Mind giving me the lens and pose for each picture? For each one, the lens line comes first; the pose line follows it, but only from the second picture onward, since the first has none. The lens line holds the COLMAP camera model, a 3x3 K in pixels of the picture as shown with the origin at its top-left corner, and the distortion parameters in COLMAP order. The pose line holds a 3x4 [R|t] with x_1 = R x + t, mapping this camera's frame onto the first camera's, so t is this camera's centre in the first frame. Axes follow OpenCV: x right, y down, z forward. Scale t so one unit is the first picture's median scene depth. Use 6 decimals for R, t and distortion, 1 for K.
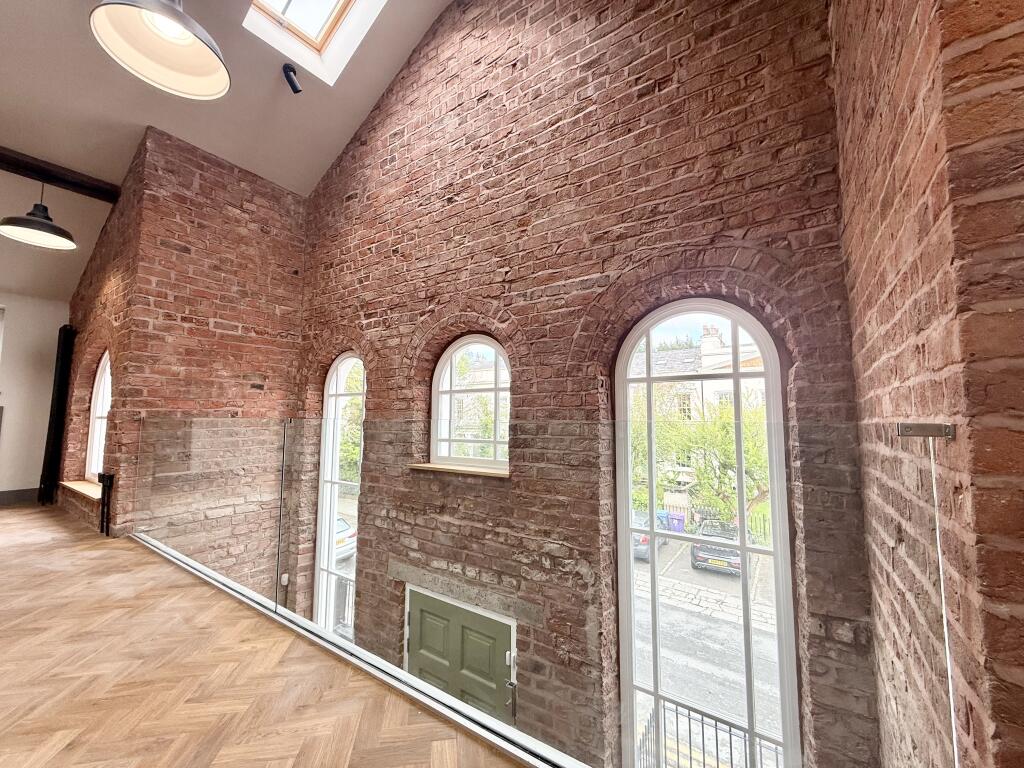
lens RADIAL K [[414.6, 0, 514.4], [0, 414.6, 381.6], [0, 0, 1]] dist [0.002934, 0.001274]
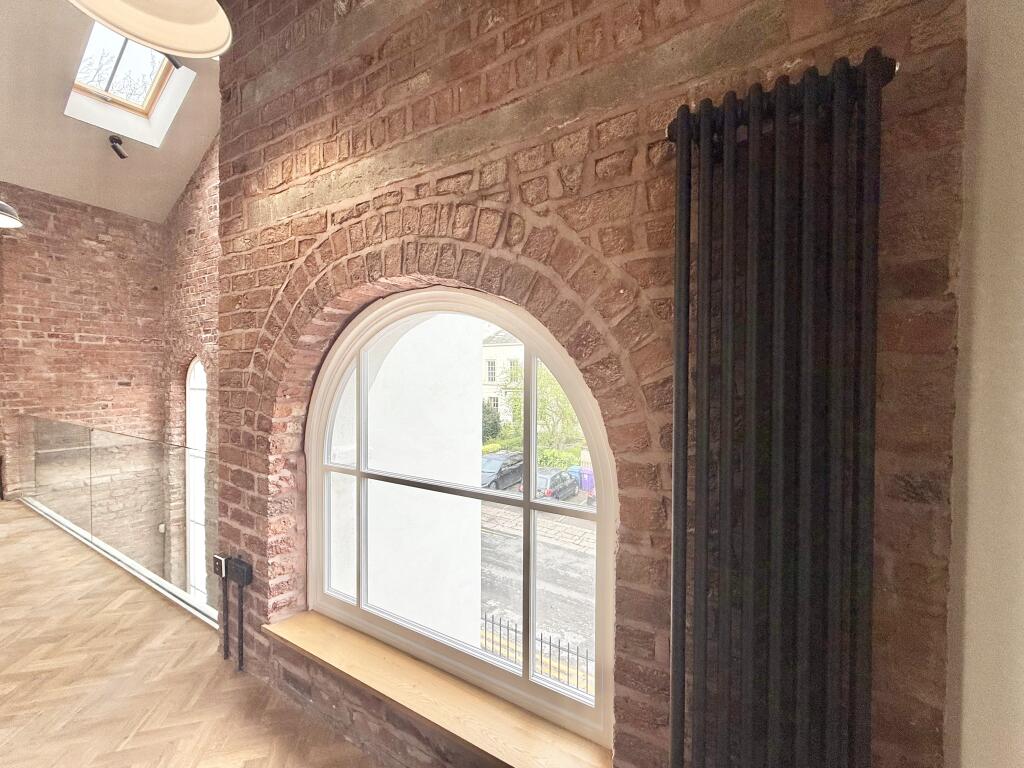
lens RADIAL K [[414.6, 0, 510.3], [0, 414.6, 382.8], [0, 0, 1]] dist [0.002934, 0.001274]
pose [[0.998113, -0.002071, 0.061370, 0.503447], [-0.004299, 0.994621, 0.103489, -0.133806], [-0.061255, -0.103557, 0.992735, -0.353976]]
